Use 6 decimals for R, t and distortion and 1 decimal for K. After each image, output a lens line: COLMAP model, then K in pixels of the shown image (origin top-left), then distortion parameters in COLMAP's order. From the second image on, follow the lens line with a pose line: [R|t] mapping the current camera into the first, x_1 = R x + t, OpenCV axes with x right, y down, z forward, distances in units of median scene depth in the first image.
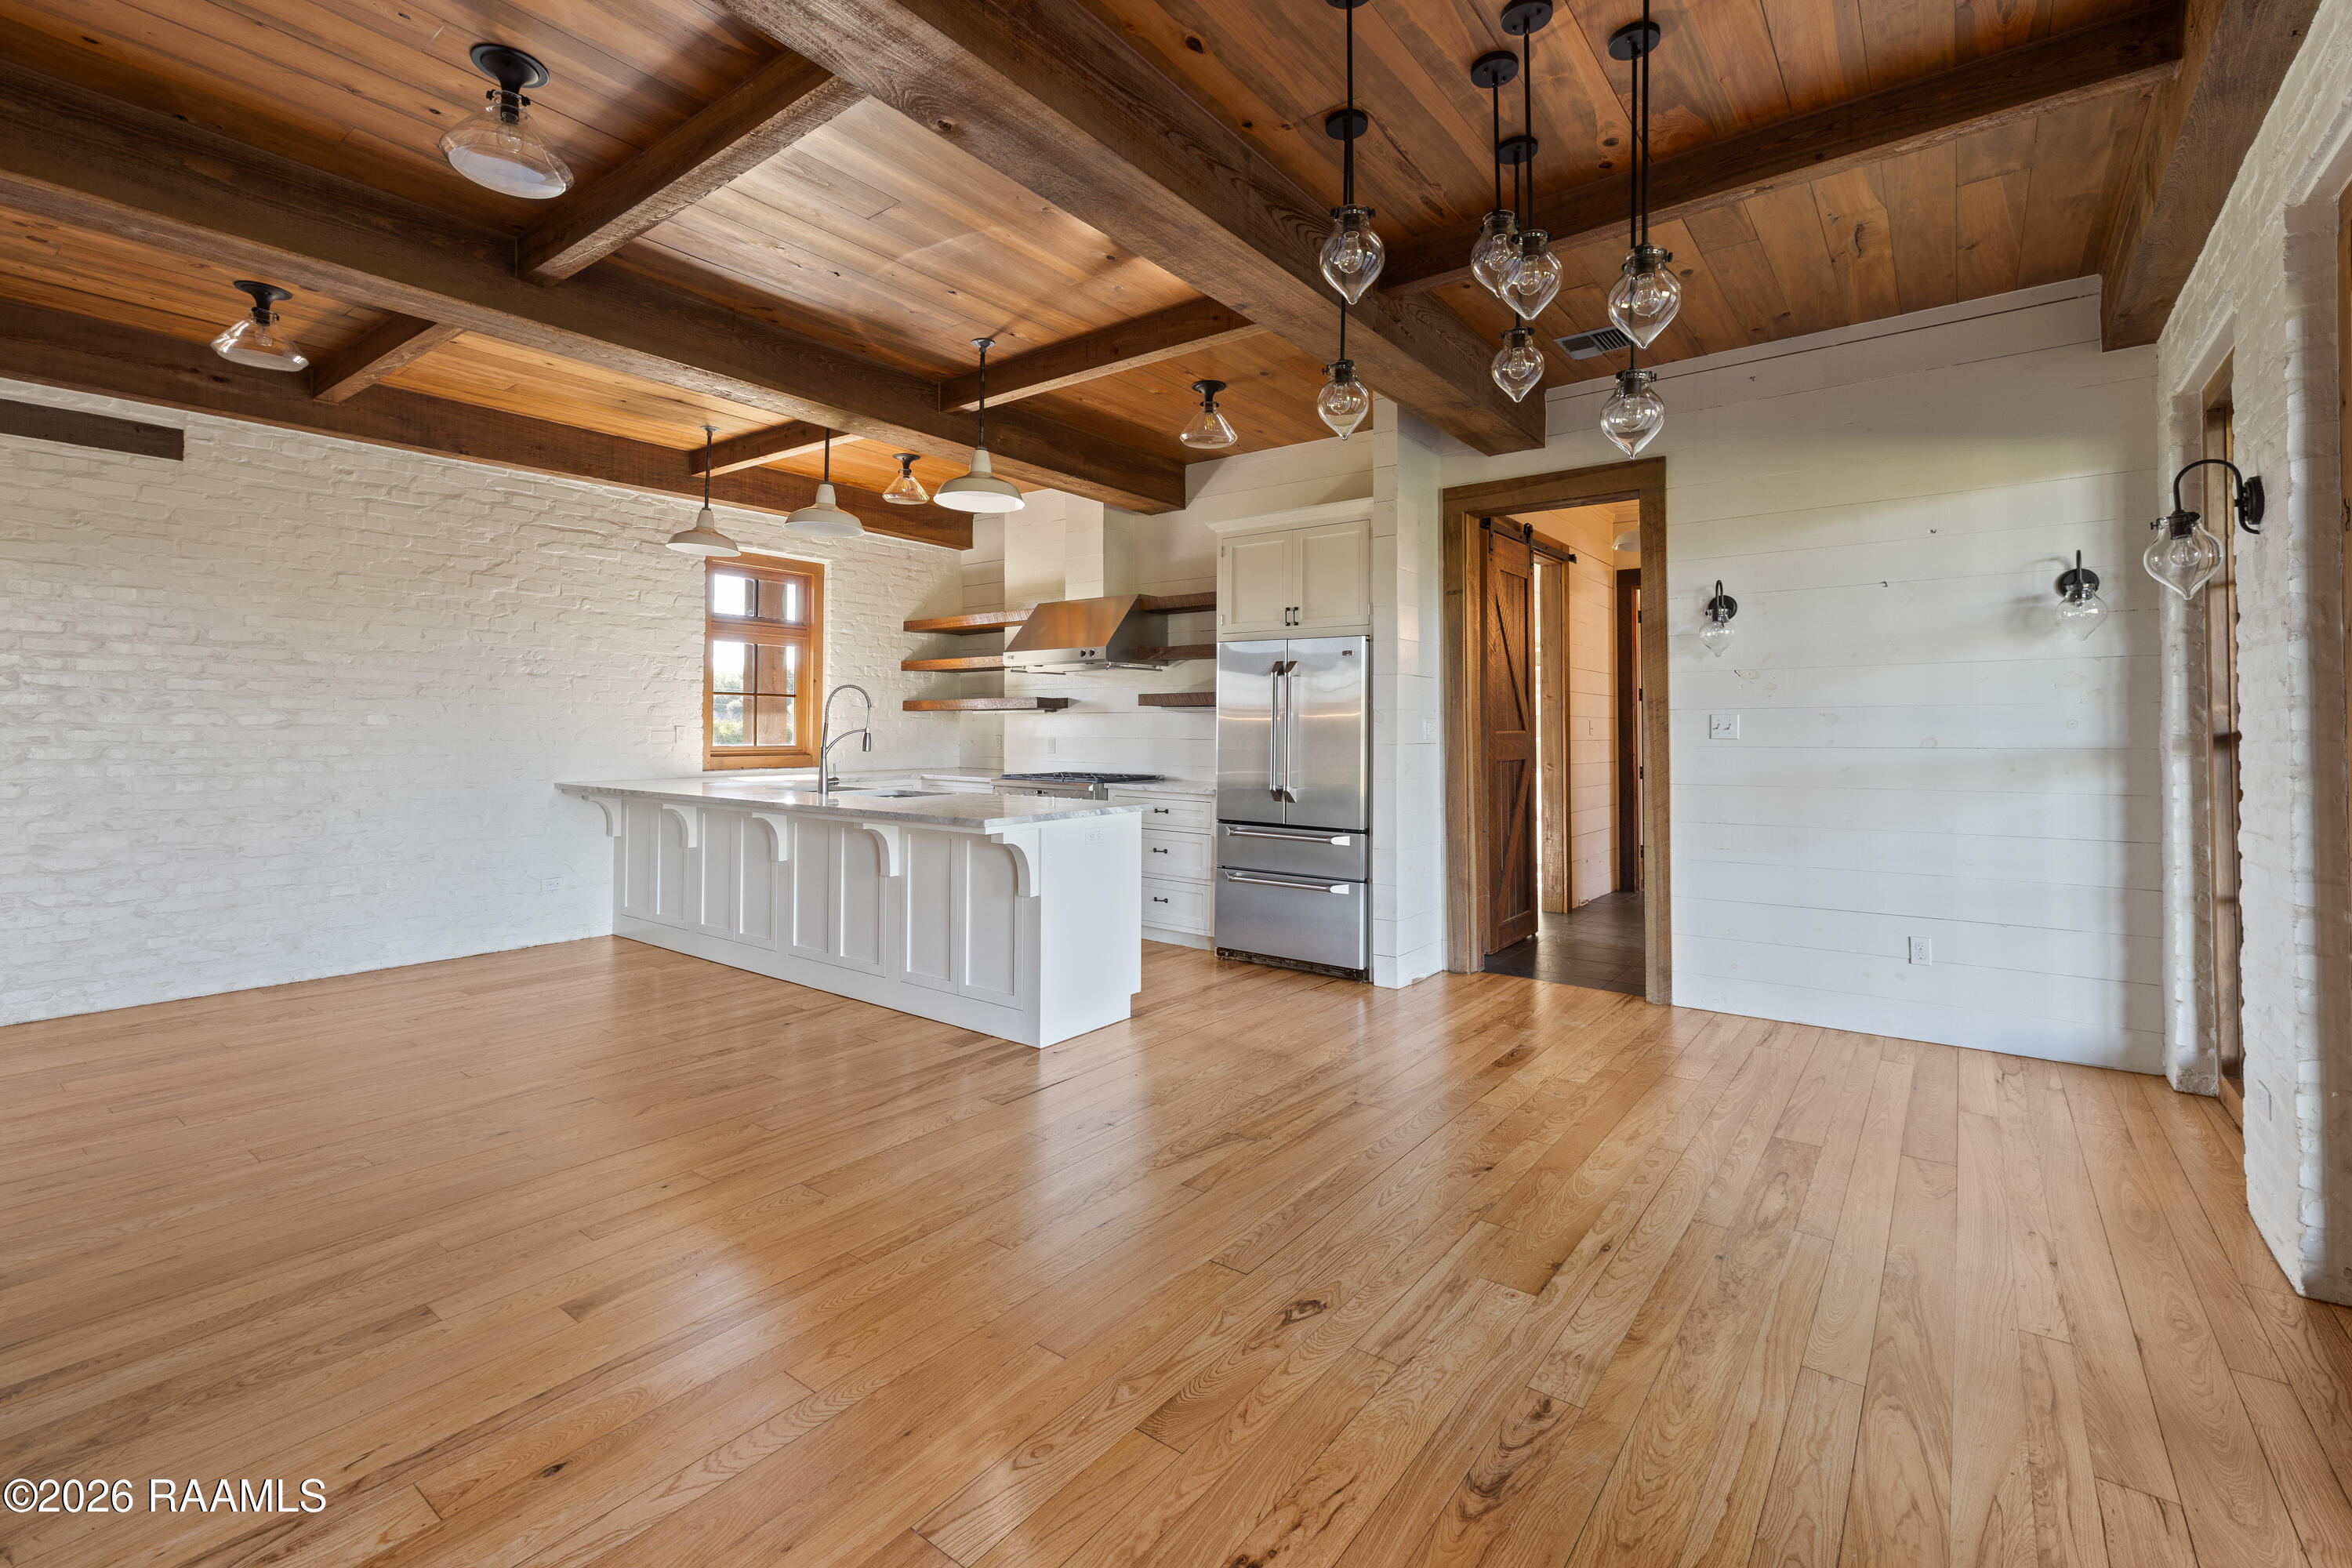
lens RADIAL K [[1042.3, 0, 1175.4], [0, 1042.3, 731.1], [0, 0, 1]] dist [0.000692, 0.000133]
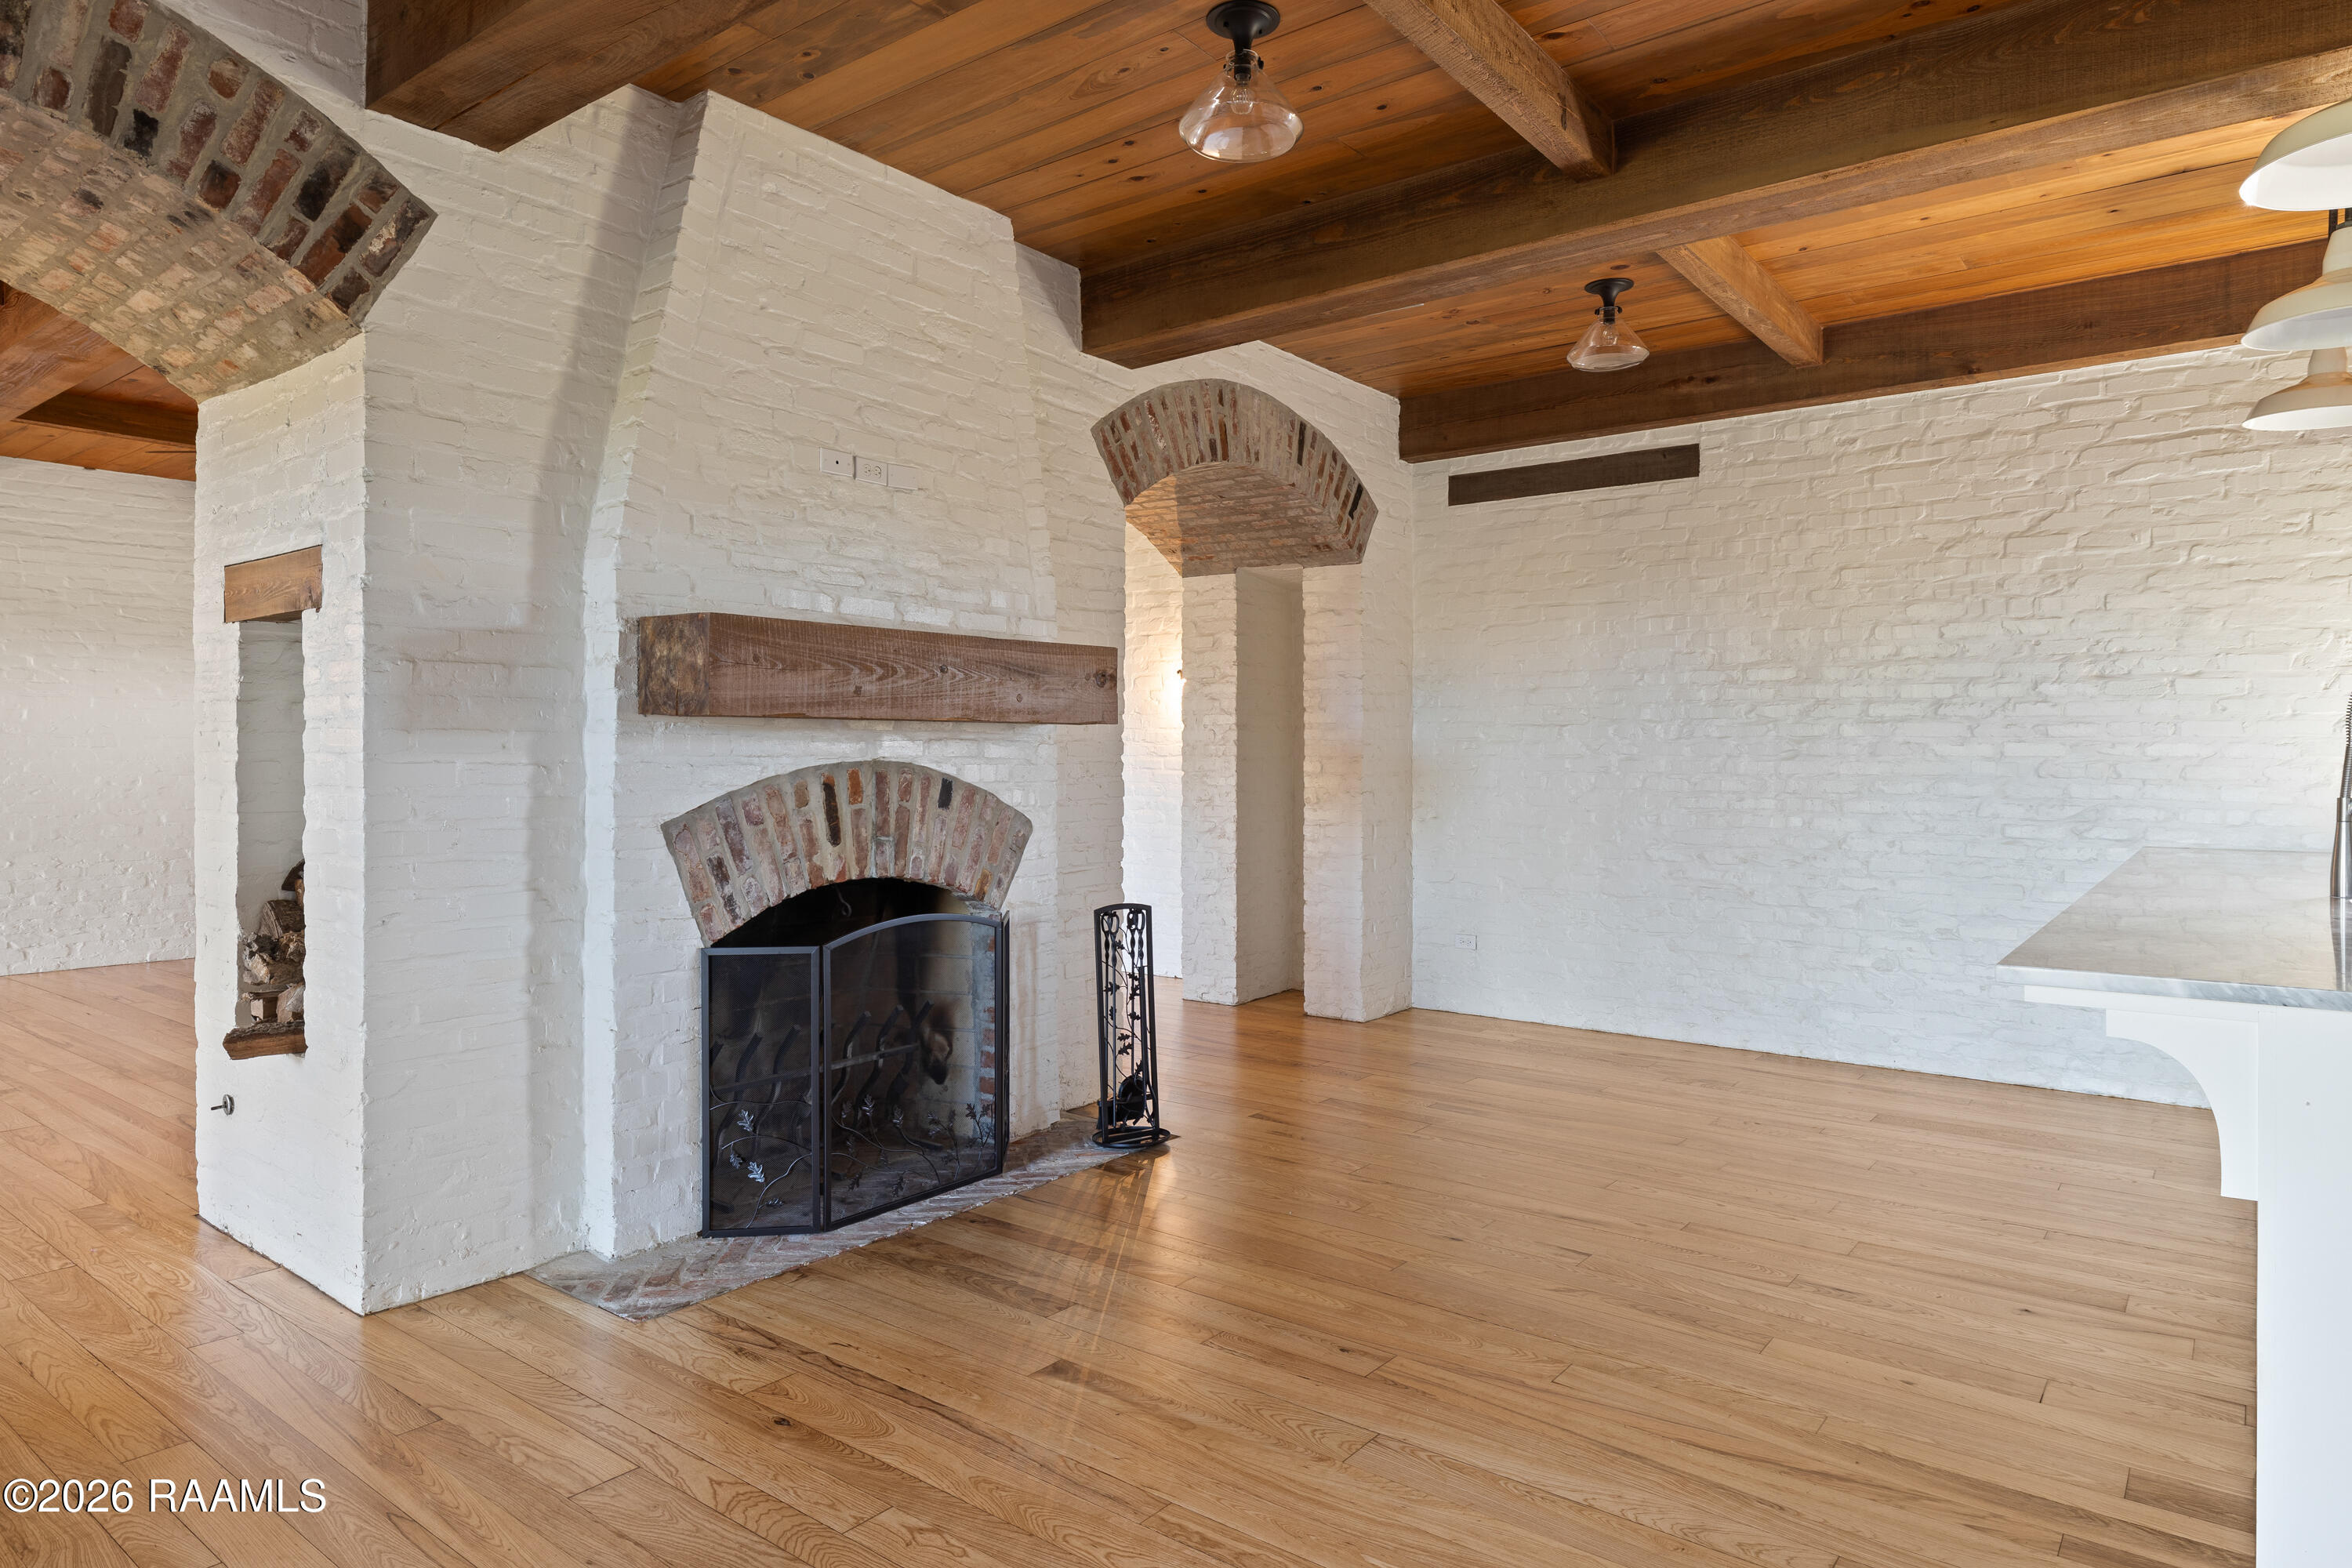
lens RADIAL K [[1404.2, 0, 1176.0], [0, 1404.2, 784.0], [0, 0, 1]] dist [-0.001197, 0.001328]
pose [[-0.019295, 0.016007, -0.999686, 0.299179], [-0.004969, 0.999858, 0.016106, 0.001510], [0.999801, 0.005278, -0.019212, 0.493269]]
